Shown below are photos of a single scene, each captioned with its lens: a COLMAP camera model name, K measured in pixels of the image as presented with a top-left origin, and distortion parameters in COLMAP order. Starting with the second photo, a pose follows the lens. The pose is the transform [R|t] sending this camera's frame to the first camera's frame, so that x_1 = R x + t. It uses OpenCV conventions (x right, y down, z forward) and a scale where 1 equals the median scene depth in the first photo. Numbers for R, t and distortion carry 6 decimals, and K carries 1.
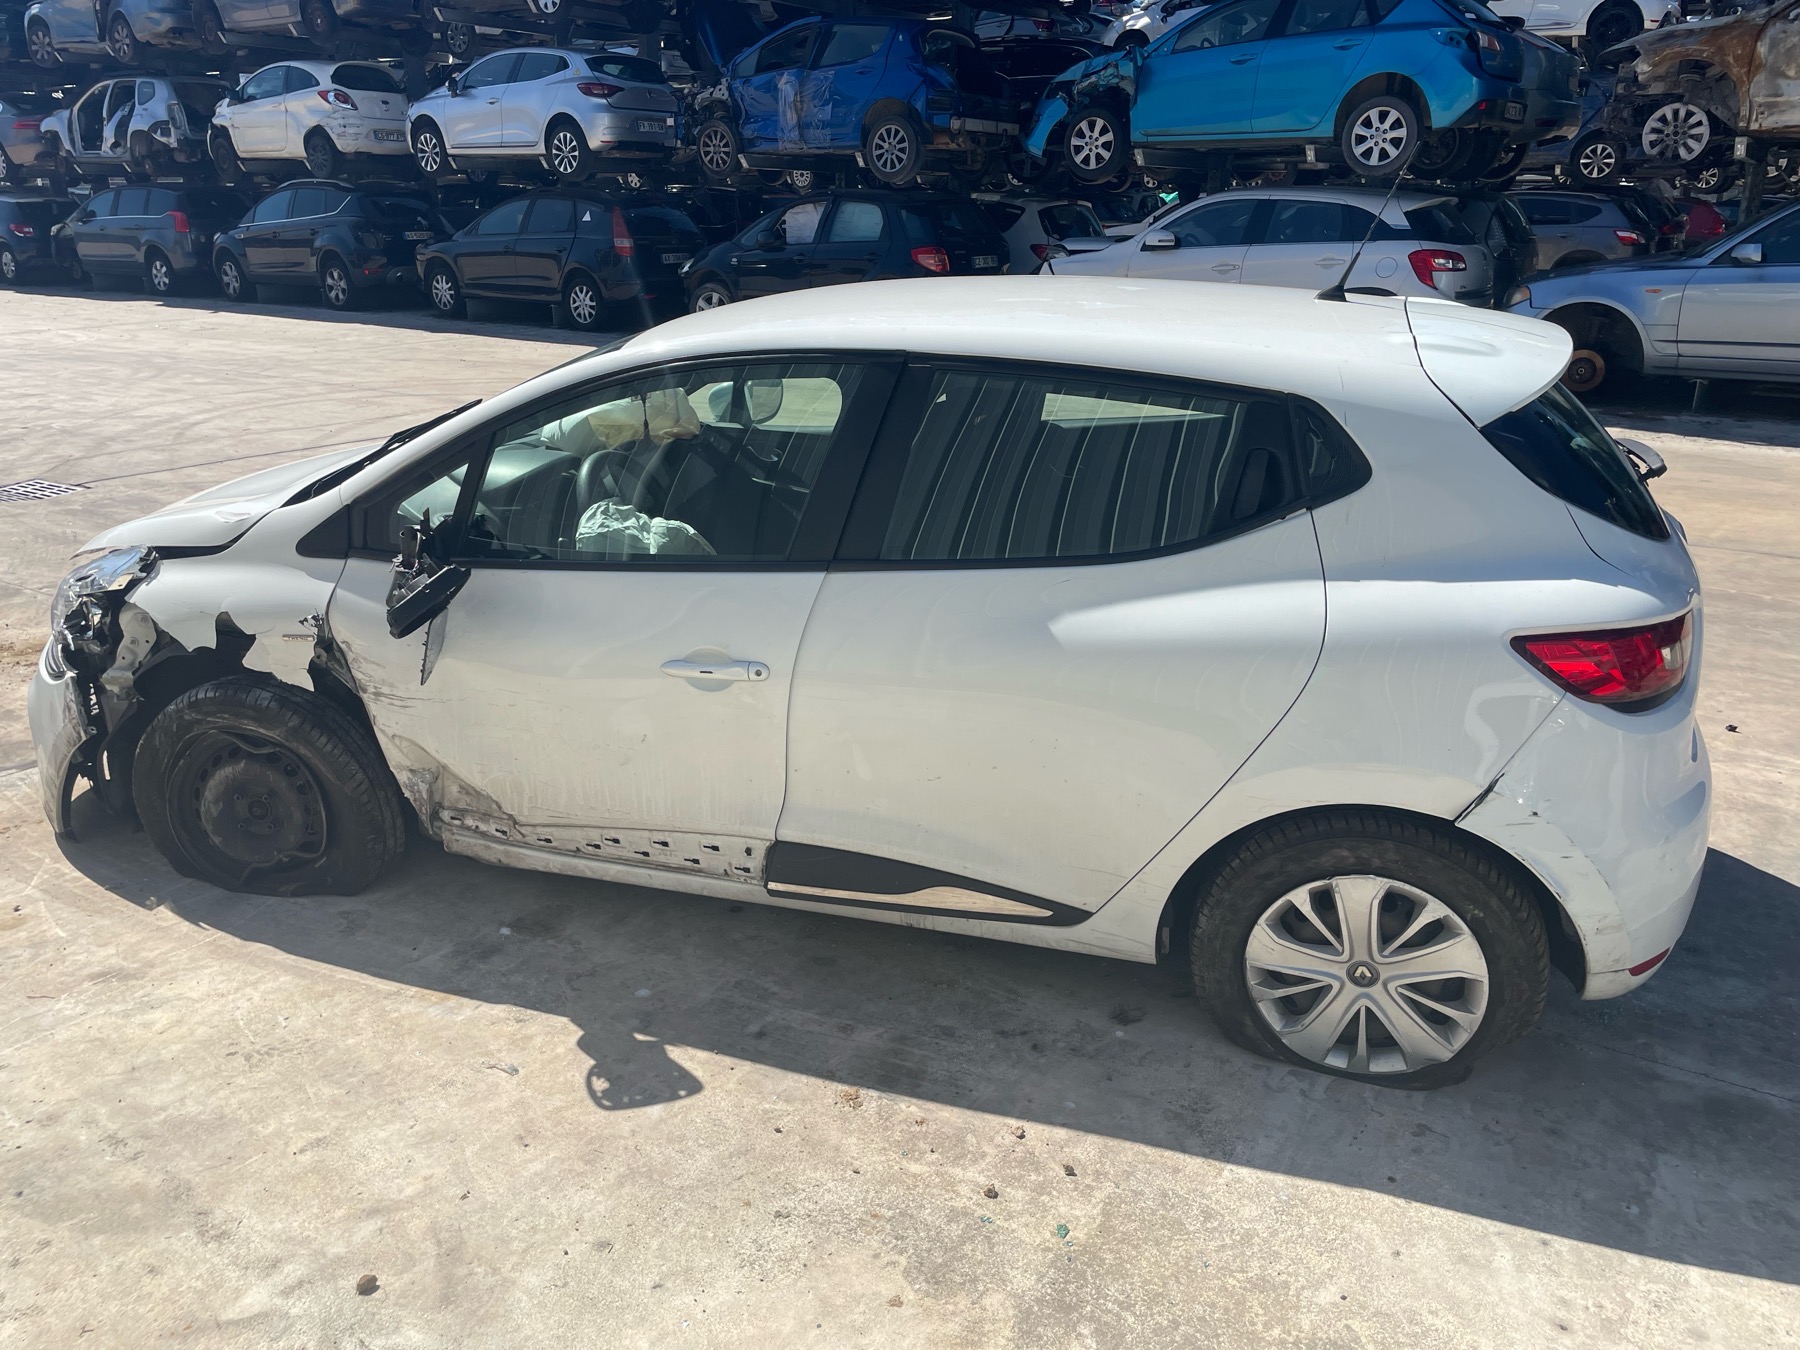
lens RADIAL K [[1357.4, 0, 876.8], [0, 1357.4, 650.5], [0, 0, 1]] dist [0.084372, -0.110037]
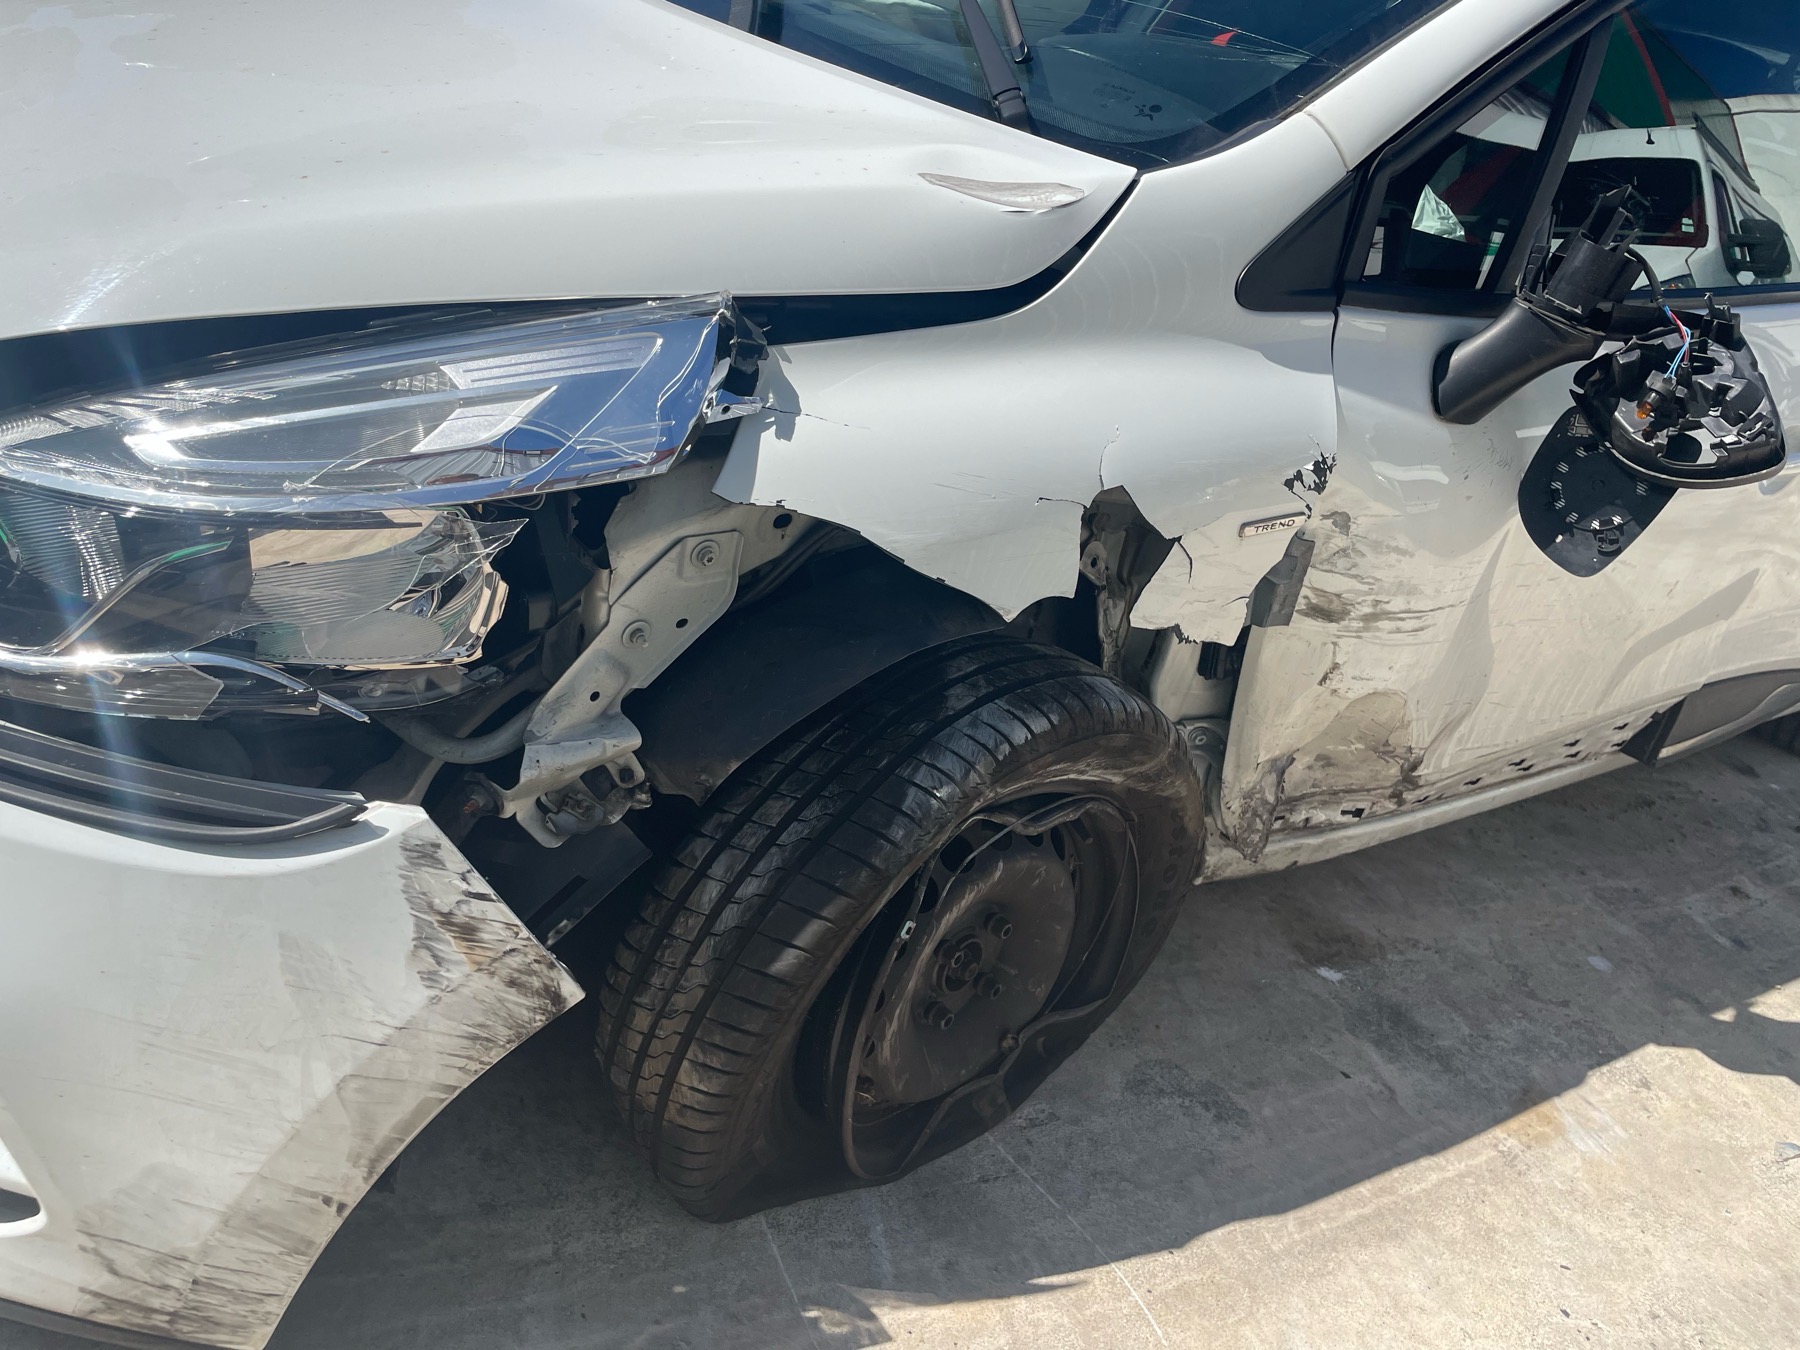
lens RADIAL K [[1371.3, 0, 886.8], [0, 1371.3, 674.5], [0, 0, 1]] dist [0.078534, -0.105064]
pose [[0.583386, -0.260280, 0.769360, -0.783115], [0.047293, 0.956539, 0.287743, -0.085130], [-0.810817, -0.131480, 0.570341, 0.838061]]
